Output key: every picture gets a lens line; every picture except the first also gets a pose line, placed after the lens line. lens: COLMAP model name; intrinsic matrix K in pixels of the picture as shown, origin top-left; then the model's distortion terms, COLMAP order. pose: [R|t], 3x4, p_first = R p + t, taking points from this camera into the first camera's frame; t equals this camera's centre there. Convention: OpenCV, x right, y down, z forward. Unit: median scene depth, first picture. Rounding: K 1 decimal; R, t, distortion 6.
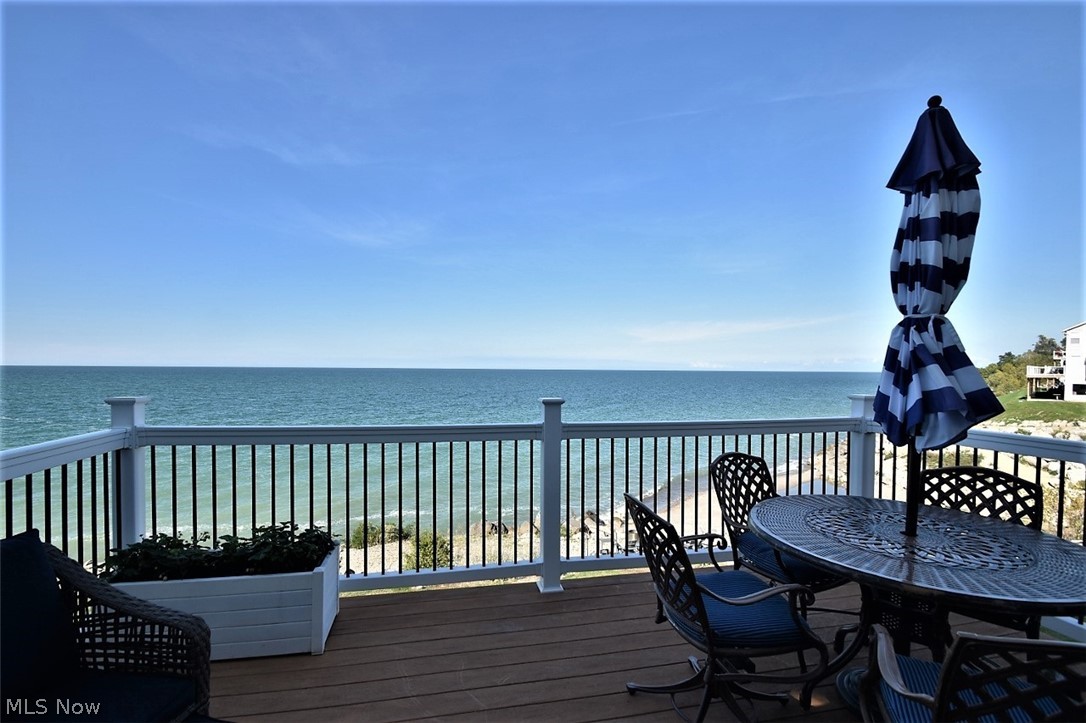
lens RADIAL K [[476.1, 0, 540.4], [0, 476.1, 362.7], [0, 0, 1]] dist [0.007581, -0.009913]
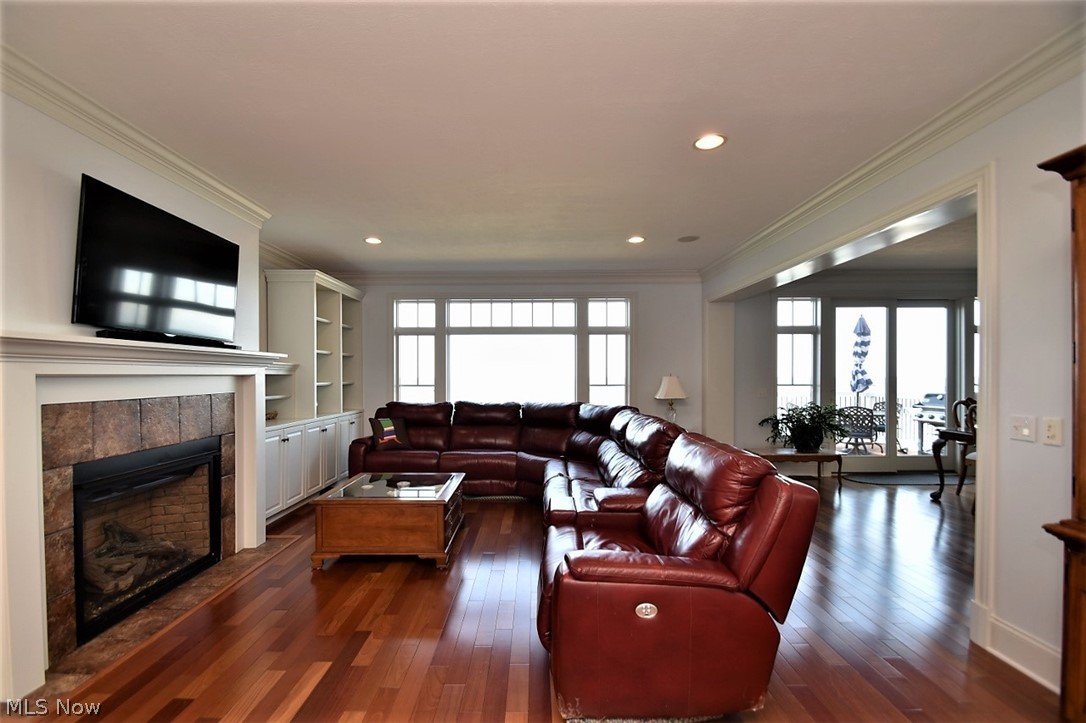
lens RADIAL K [[476.1, 0, 534.4], [0, 476.1, 379.6], [0, 0, 1]] dist [0.007581, -0.009913]
pose [[0.977735, -0.001681, -0.209838, -1.298567], [0.001068, 0.999995, -0.003033, 0.071325], [0.209842, 0.002741, 0.977731, -4.208797]]
